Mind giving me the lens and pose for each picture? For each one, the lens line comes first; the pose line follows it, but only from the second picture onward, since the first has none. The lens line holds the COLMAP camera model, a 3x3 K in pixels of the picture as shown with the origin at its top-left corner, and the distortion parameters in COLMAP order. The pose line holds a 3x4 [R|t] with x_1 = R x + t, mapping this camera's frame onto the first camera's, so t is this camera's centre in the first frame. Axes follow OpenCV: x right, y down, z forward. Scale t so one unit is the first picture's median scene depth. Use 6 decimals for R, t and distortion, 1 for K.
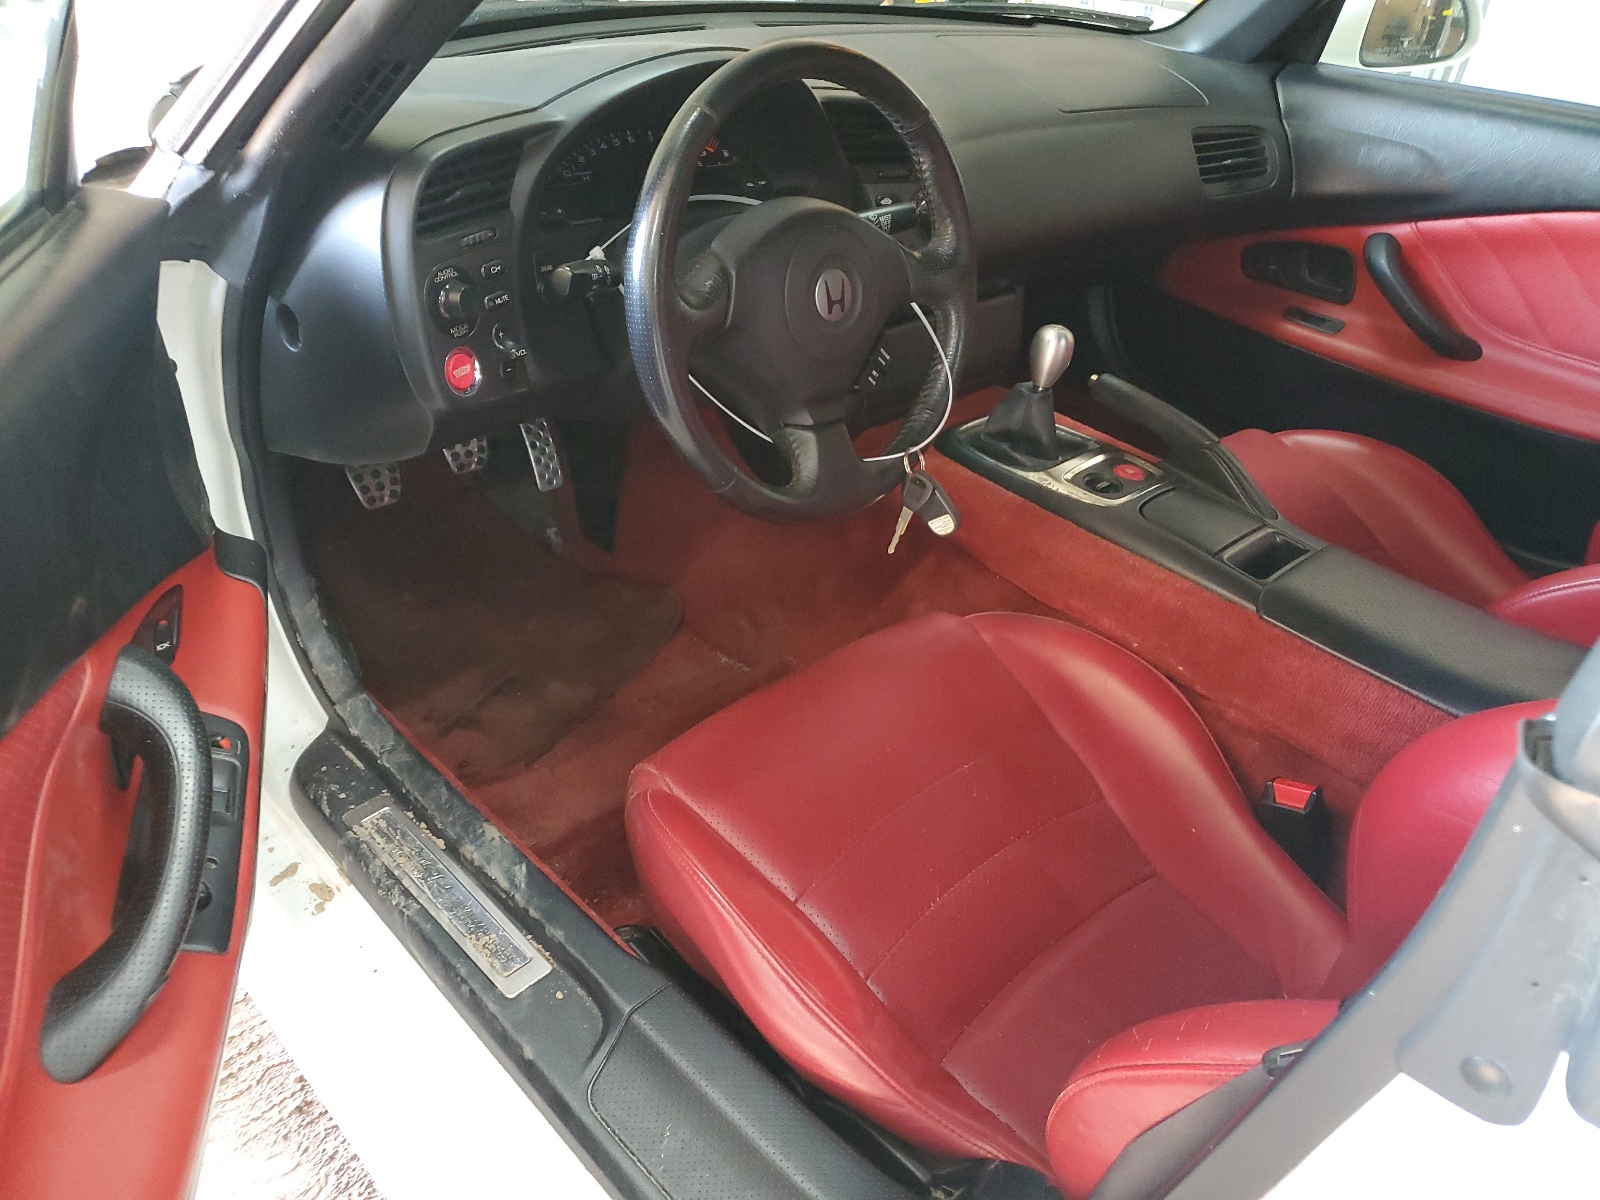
lens RADIAL K [[1191.0, 0, 800.0], [0, 1191.0, 600.0], [0, 0, 1]] dist [0.008020, 0.005123]
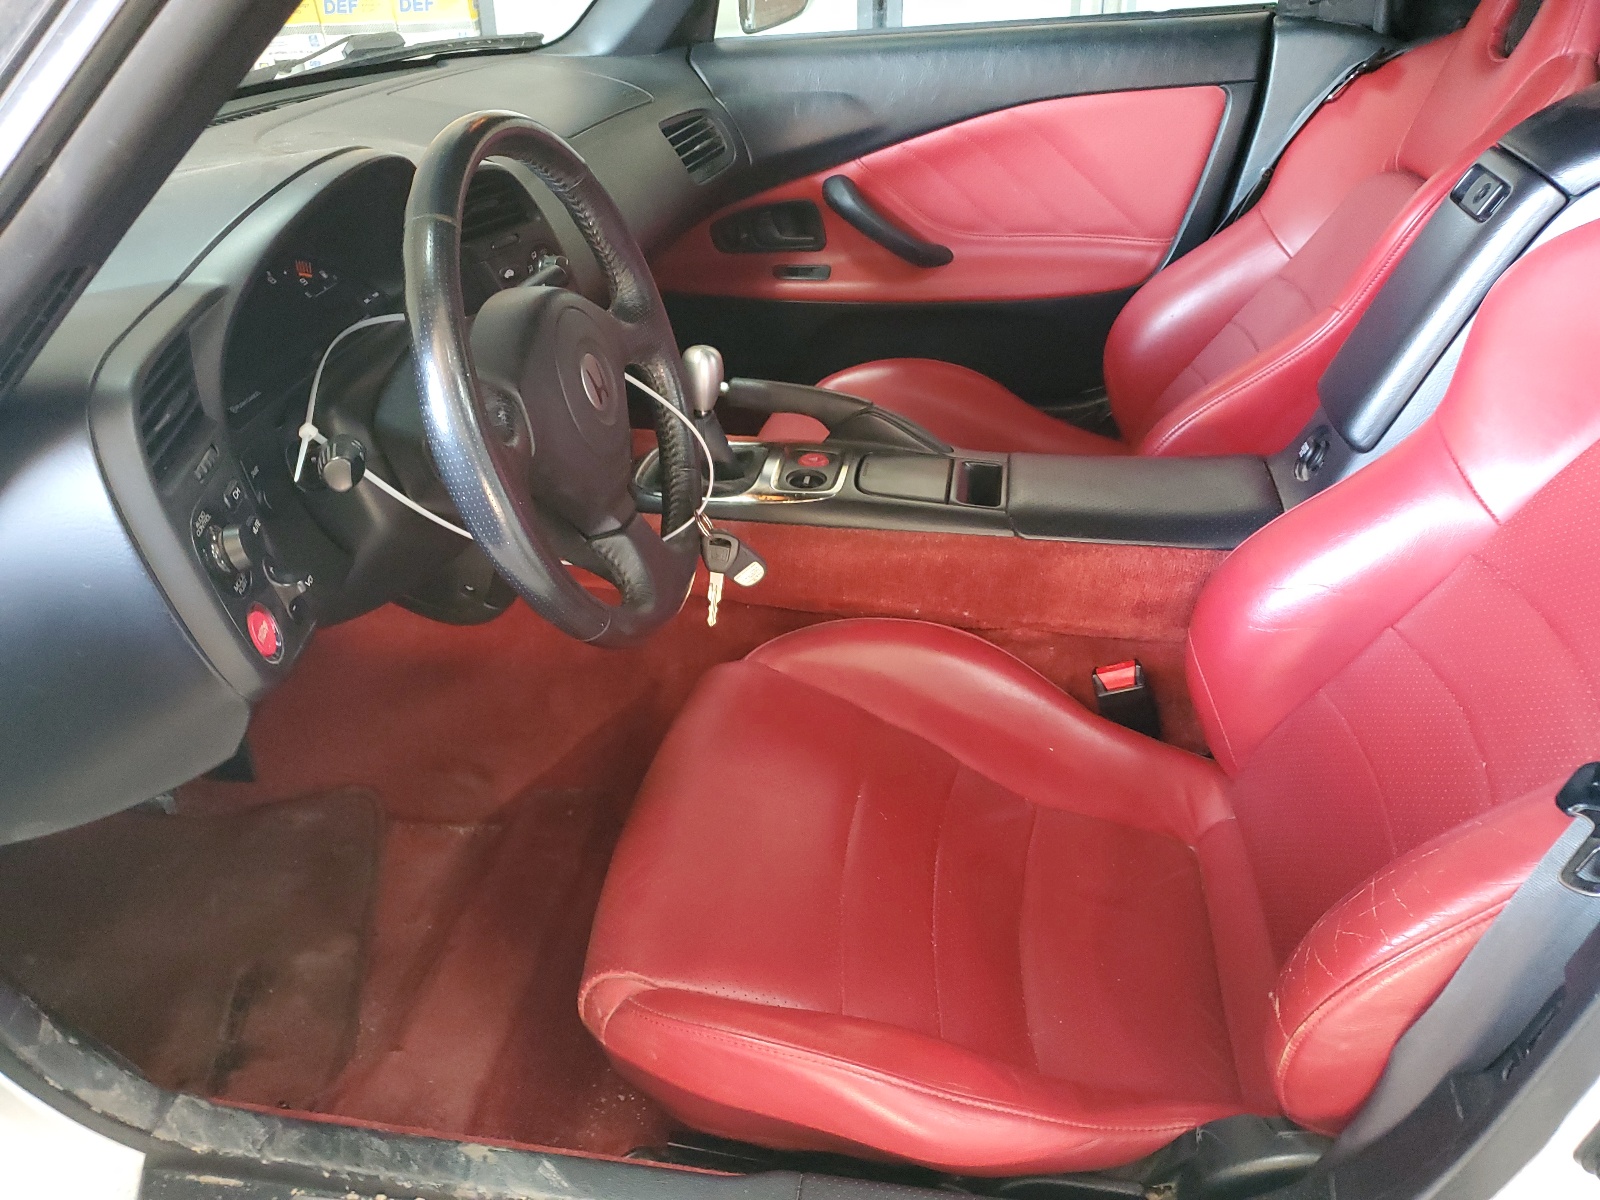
lens RADIAL K [[1215.1, 0, 800.0], [0, 1215.1, 600.0], [0, 0, 1]] dist [-0.001504, 0.044130]
pose [[0.815121, -0.403987, 0.415177, -0.225237], [0.412779, 0.907900, 0.073015, -0.089509], [-0.406436, 0.111861, 0.906806, 0.114507]]
